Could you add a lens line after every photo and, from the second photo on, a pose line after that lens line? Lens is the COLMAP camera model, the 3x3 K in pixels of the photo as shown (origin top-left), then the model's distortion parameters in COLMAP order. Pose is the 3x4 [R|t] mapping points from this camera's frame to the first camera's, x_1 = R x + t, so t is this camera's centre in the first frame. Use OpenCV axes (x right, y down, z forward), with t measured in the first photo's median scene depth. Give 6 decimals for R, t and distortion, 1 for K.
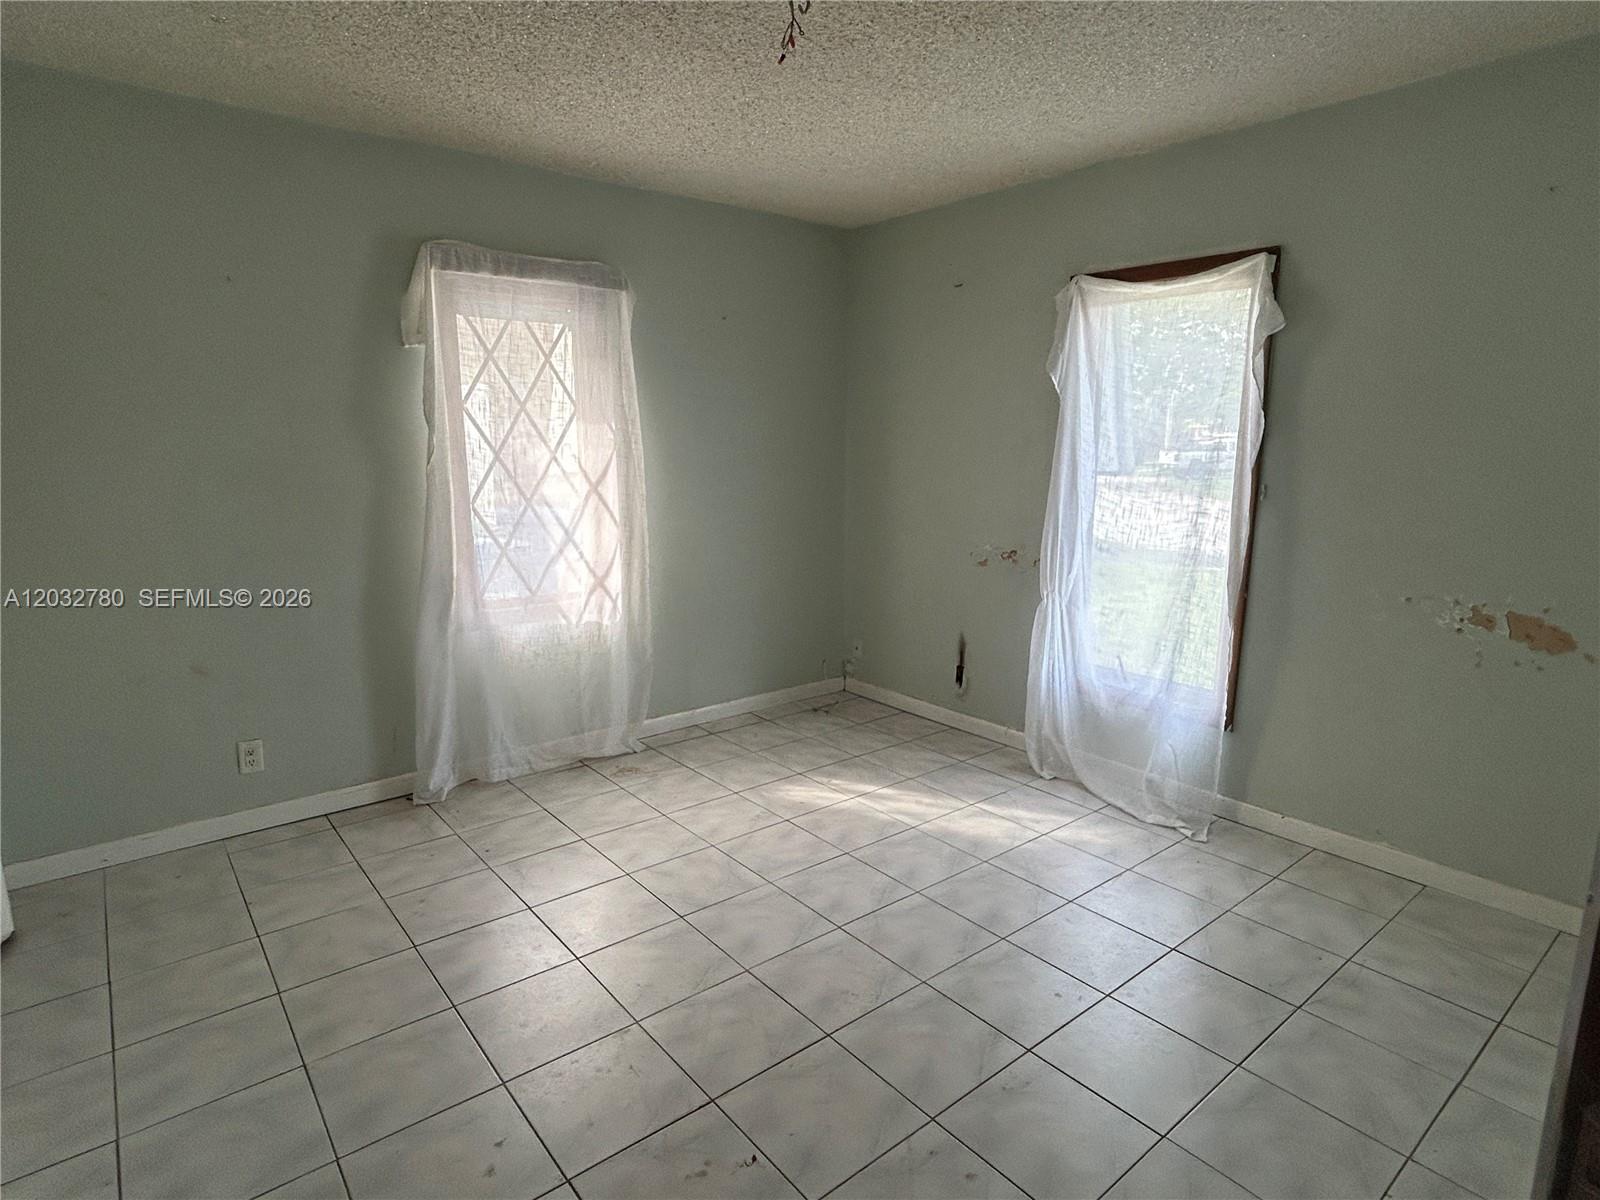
lens RADIAL K [[871.5, 0, 803.2], [0, 871.5, 601.2], [0, 0, 1]] dist [-0.010542, 0.007328]
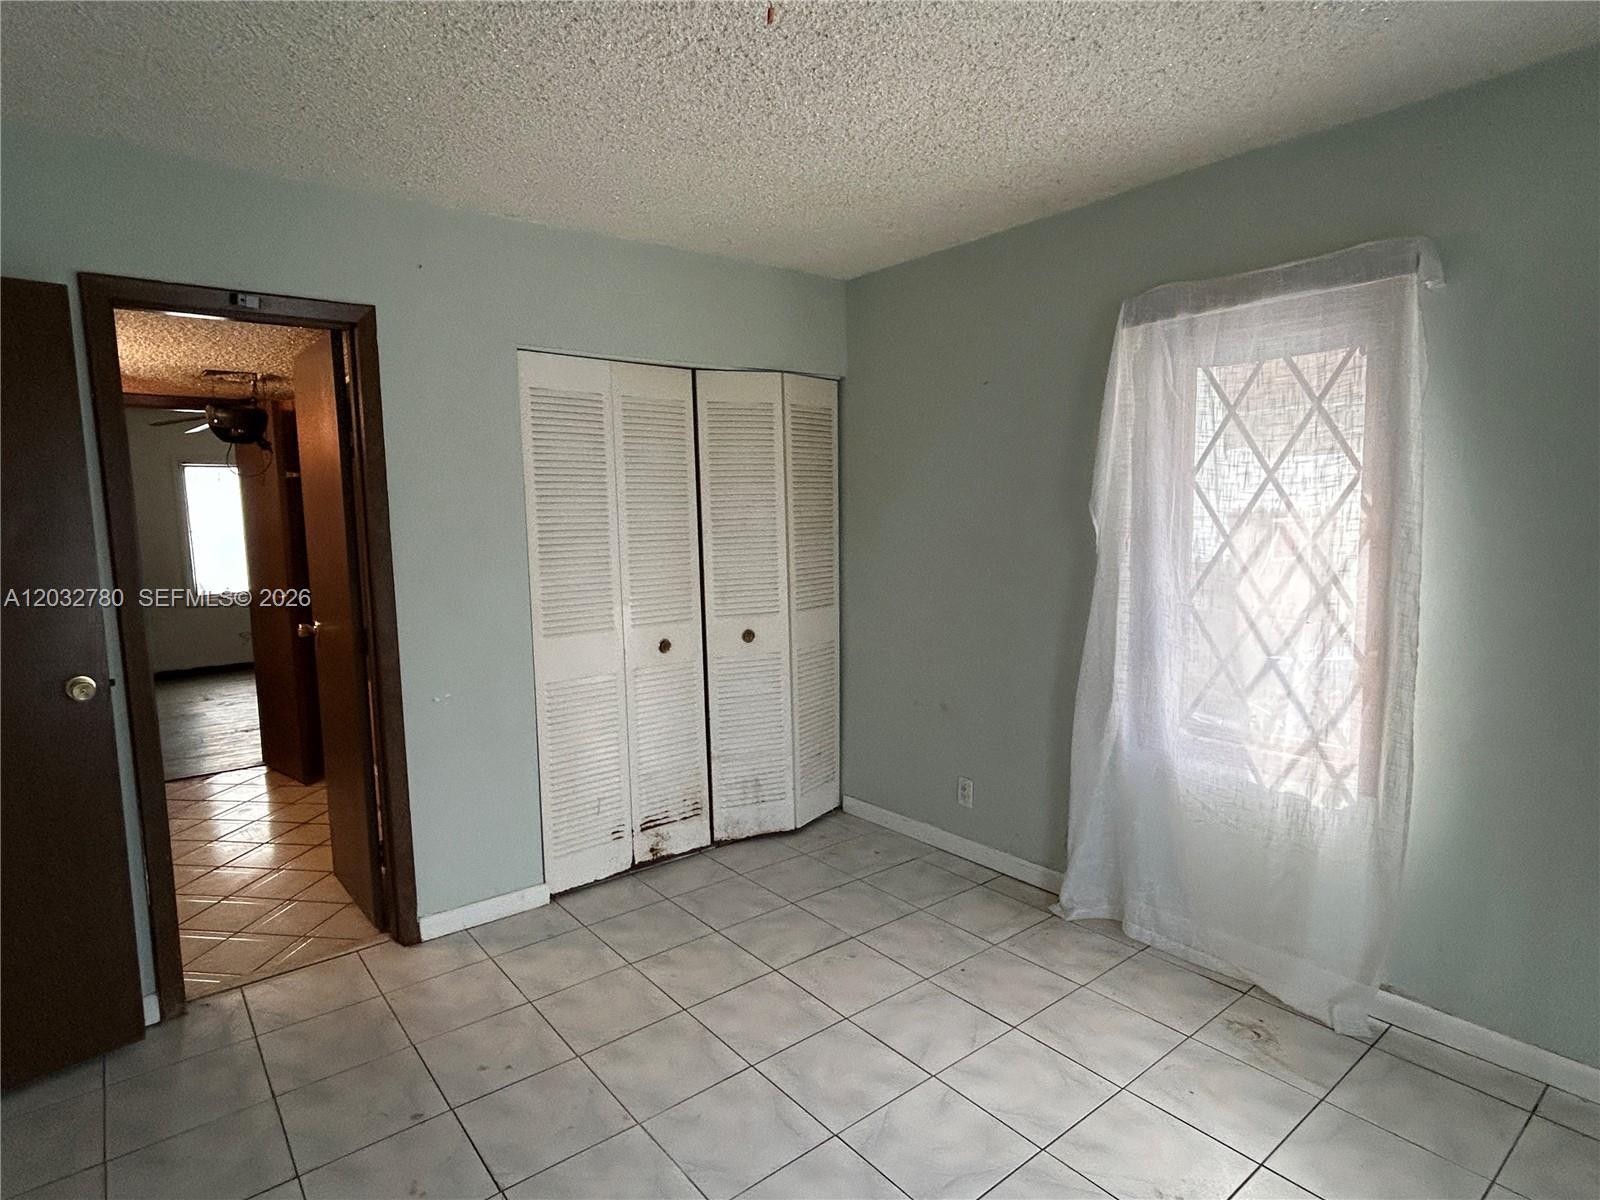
lens RADIAL K [[871.5, 0, 804.7], [0, 871.5, 601.2], [0, 0, 1]] dist [-0.010542, 0.007328]
pose [[-0.005198, 0.102066, -0.994764, 0.418542], [-0.174511, 0.979420, 0.101404, -0.127608], [0.984641, 0.174125, 0.012721, 0.632757]]
